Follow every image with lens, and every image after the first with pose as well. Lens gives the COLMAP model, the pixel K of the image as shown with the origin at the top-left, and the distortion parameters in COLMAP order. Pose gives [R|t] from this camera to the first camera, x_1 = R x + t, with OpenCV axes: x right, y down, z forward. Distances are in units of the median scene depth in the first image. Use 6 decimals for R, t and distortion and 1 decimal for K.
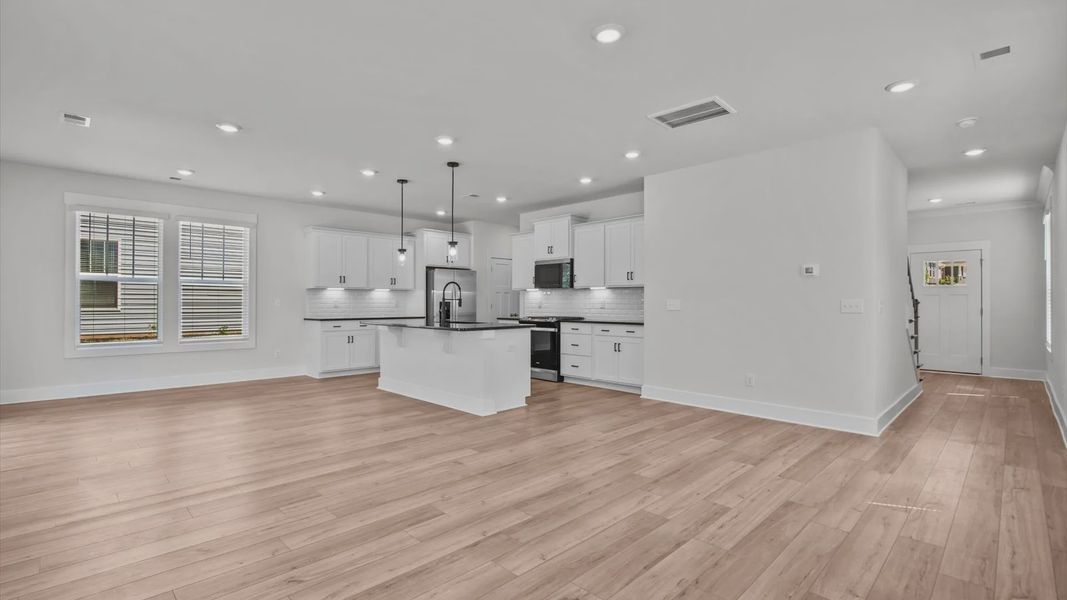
lens RADIAL K [[472.2, 0, 529.1], [0, 472.2, 302.9], [0, 0, 1]] dist [-0.003459, -0.000097]
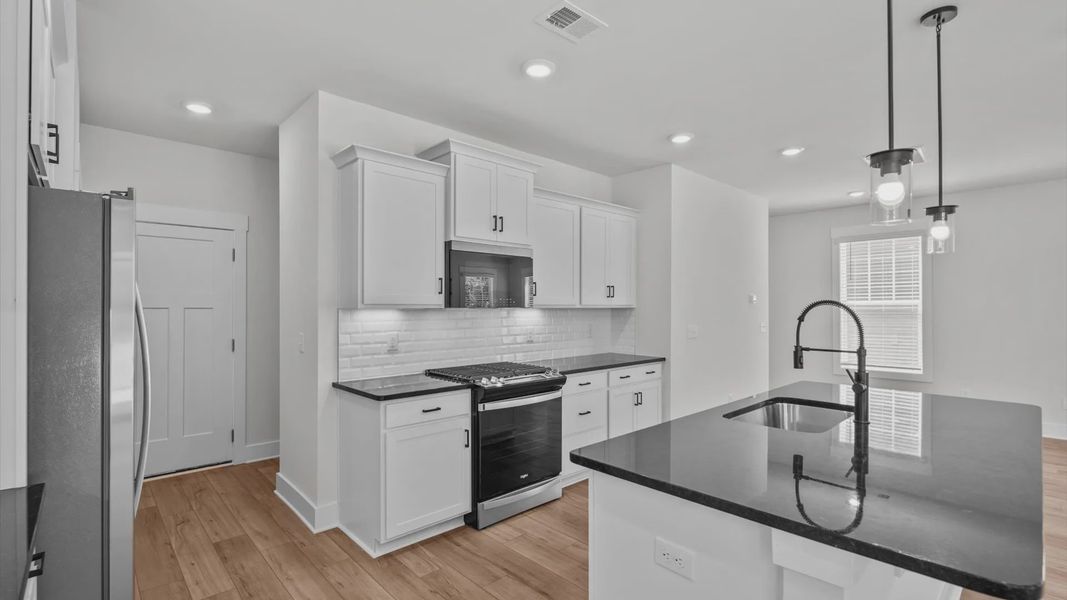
lens RADIAL K [[472.2, 0, 529.1], [0, 472.2, 302.9], [0, 0, 1]] dist [-0.003459, -0.000097]
pose [[0.036091, 0.009241, 0.999306, -0.428995], [0.001397, 0.999956, -0.009298, -0.031692], [-0.999348, 0.001731, 0.036077, 0.988835]]
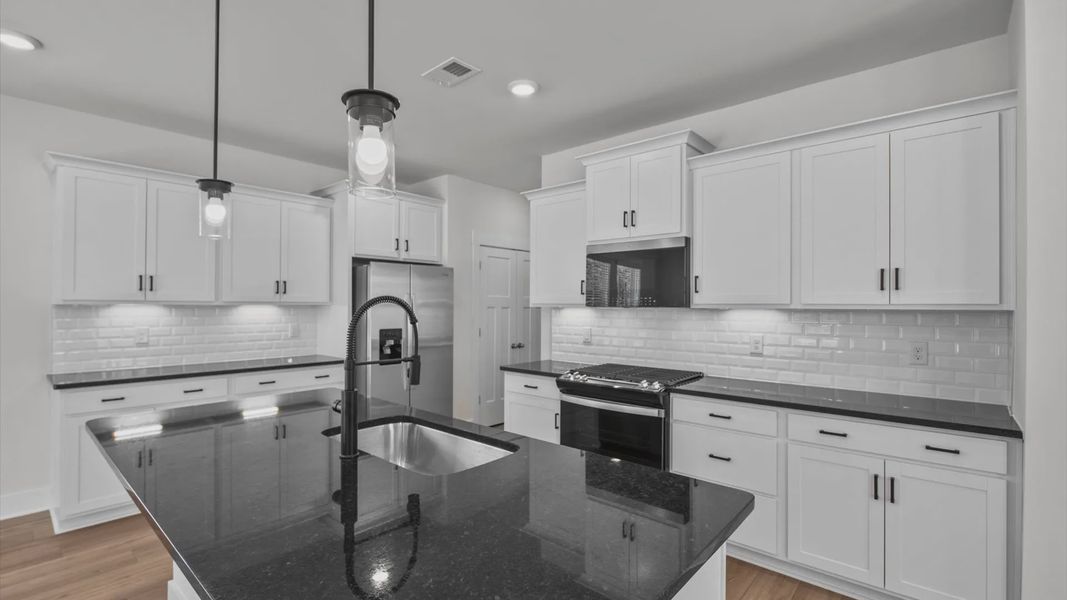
lens RADIAL K [[472.2, 0, 529.1], [0, 472.2, 302.9], [0, 0, 1]] dist [-0.003459, -0.000097]
pose [[0.997619, 0.001903, 0.068941, -0.080731], [-0.001588, 0.999988, -0.004631, -0.033300], [-0.068949, 0.004511, 0.997610, 0.591005]]
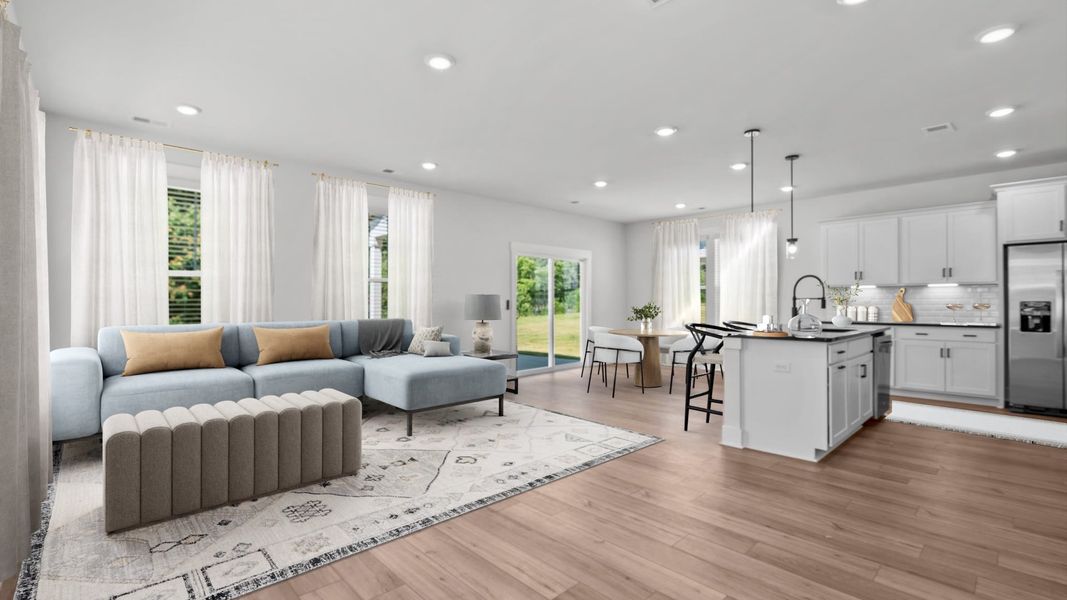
lens RADIAL K [[472.2, 0, 529.1], [0, 472.2, 302.9], [0, 0, 1]] dist [-0.003459, -0.000097]
pose [[-0.010108, -0.000454, -0.999949, 0.483755], [-0.001228, 0.999999, -0.000442, -0.000228], [0.999948, 0.001223, -0.010108, 0.460825]]
